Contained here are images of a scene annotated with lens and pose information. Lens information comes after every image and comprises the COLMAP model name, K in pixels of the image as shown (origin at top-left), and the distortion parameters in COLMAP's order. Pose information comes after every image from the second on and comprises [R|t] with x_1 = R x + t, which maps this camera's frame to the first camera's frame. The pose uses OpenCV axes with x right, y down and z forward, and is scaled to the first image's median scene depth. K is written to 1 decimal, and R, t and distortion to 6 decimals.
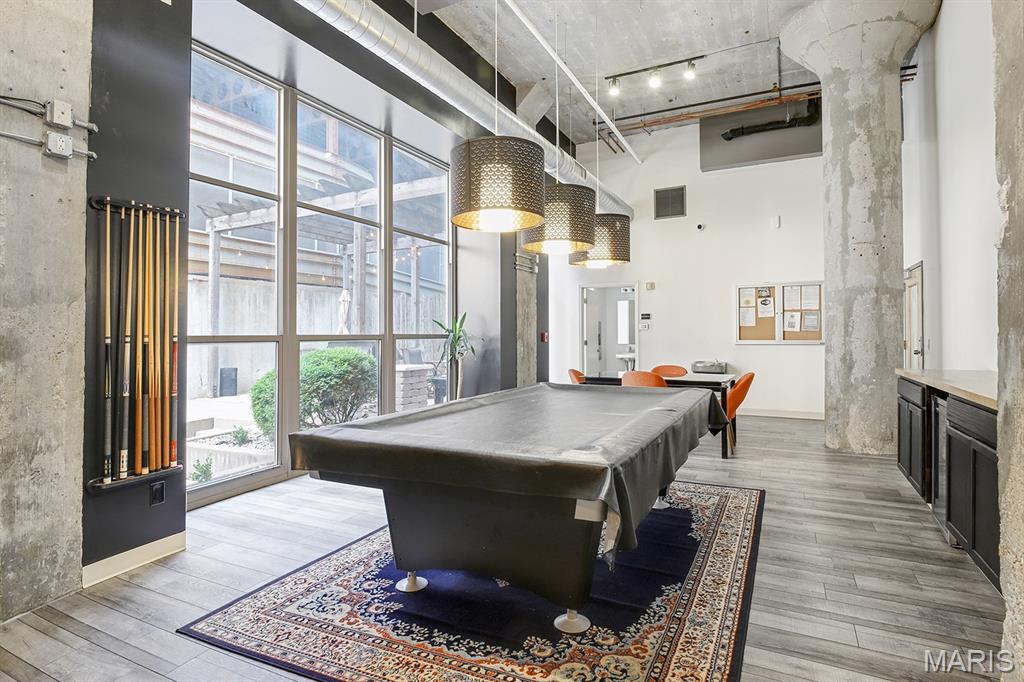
lens RADIAL K [[528.0, 0, 515.7], [0, 528.0, 325.5], [0, 0, 1]] dist [0.000155, 0.000221]
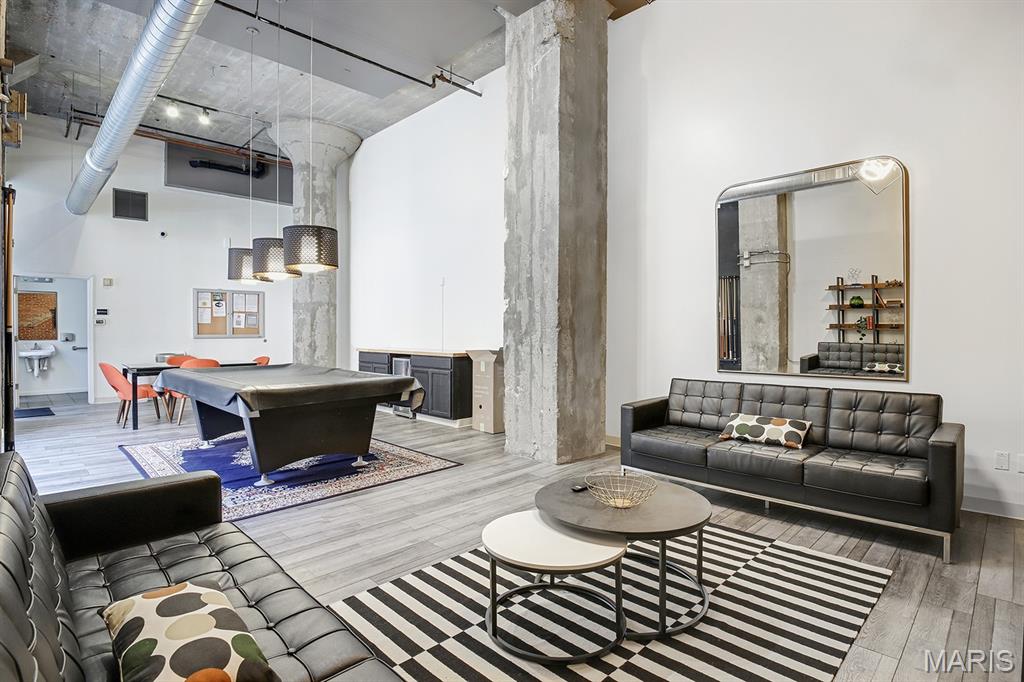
lens RADIAL K [[528.0, 0, 515.7], [0, 528.0, 325.5], [0, 0, 1]] dist [0.000155, 0.000221]
pose [[0.327771, 0.013629, 0.944659, -0.588392], [-0.019415, 0.999782, -0.007687, 0.001936], [-0.944558, -0.015821, 0.327964, -0.101416]]
